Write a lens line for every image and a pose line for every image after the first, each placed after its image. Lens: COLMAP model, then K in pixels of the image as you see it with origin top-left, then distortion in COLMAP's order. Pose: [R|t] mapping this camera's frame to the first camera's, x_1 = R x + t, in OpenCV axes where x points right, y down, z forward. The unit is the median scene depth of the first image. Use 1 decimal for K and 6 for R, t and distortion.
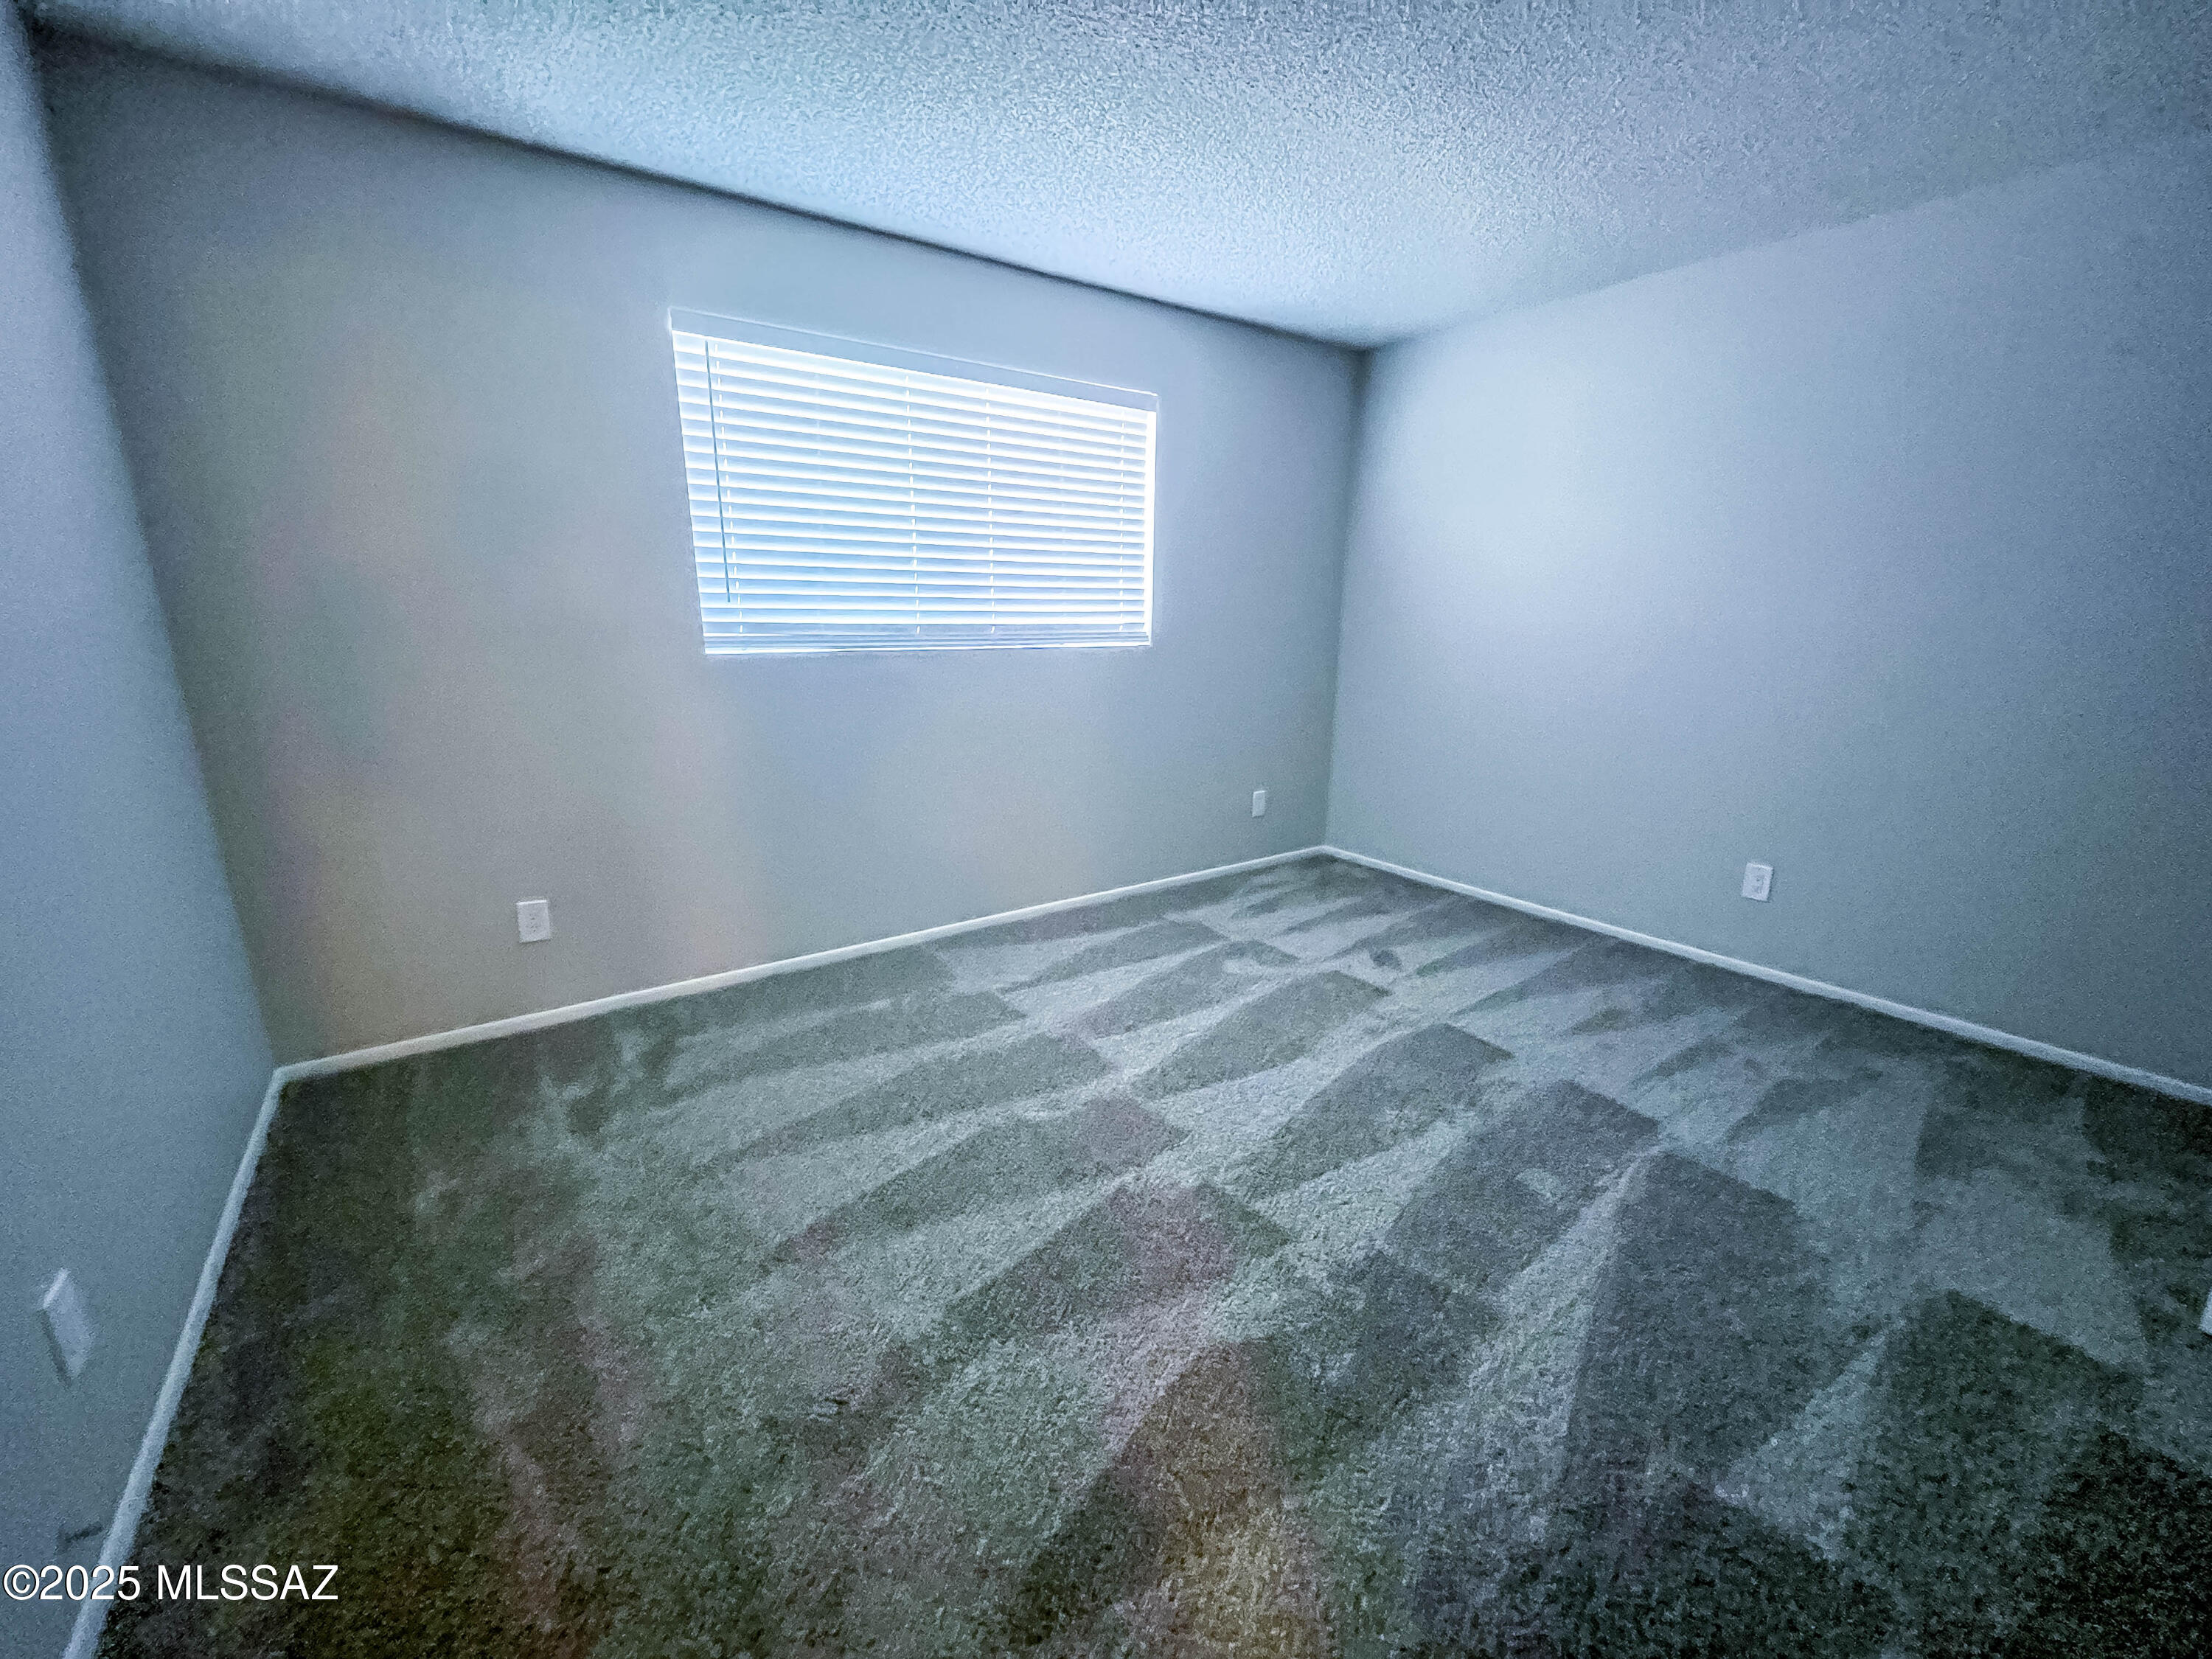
lens RADIAL K [[895.9, 0, 1096.3], [0, 895.9, 833.7], [0, 0, 1]] dist [0.001696, 0.000277]
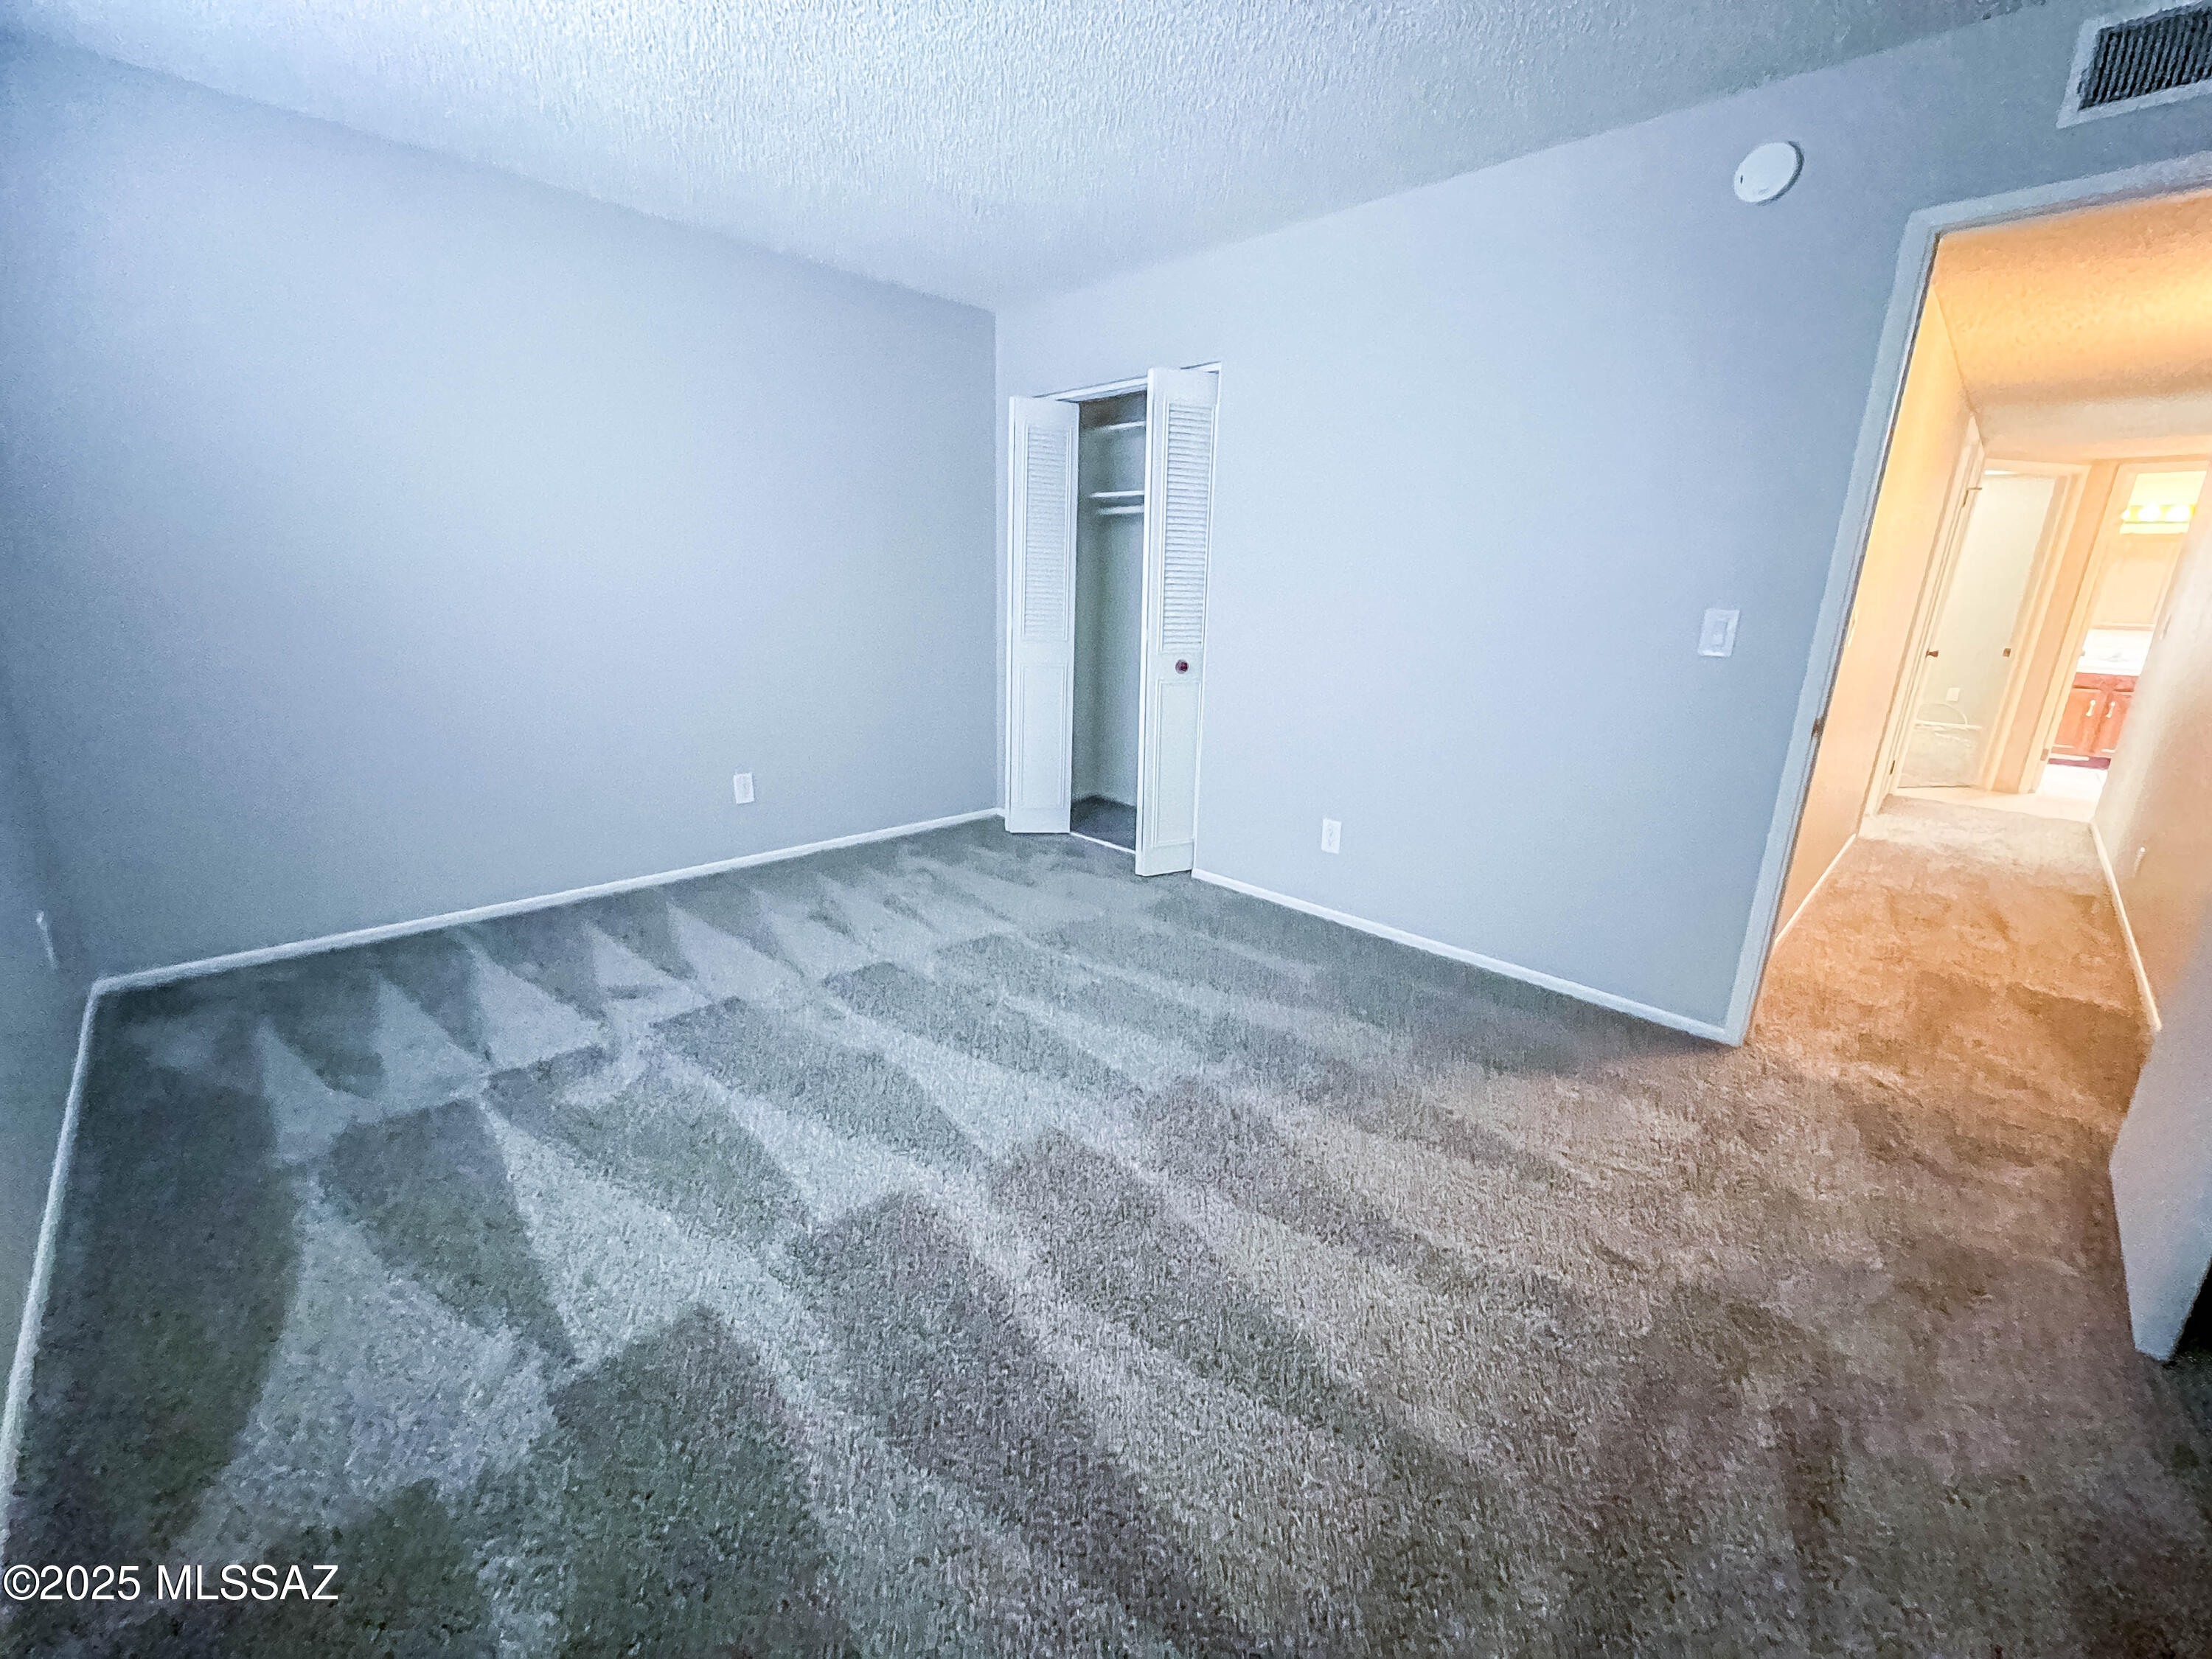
lens RADIAL K [[895.9, 0, 1095.0], [0, 895.9, 827.0], [0, 0, 1]] dist [0.001696, 0.000277]
pose [[-0.166252, -0.267107, 0.949218, -0.522752], [0.215250, 0.929570, 0.299278, -0.165944], [-0.962303, 0.254075, -0.097048, 0.717691]]
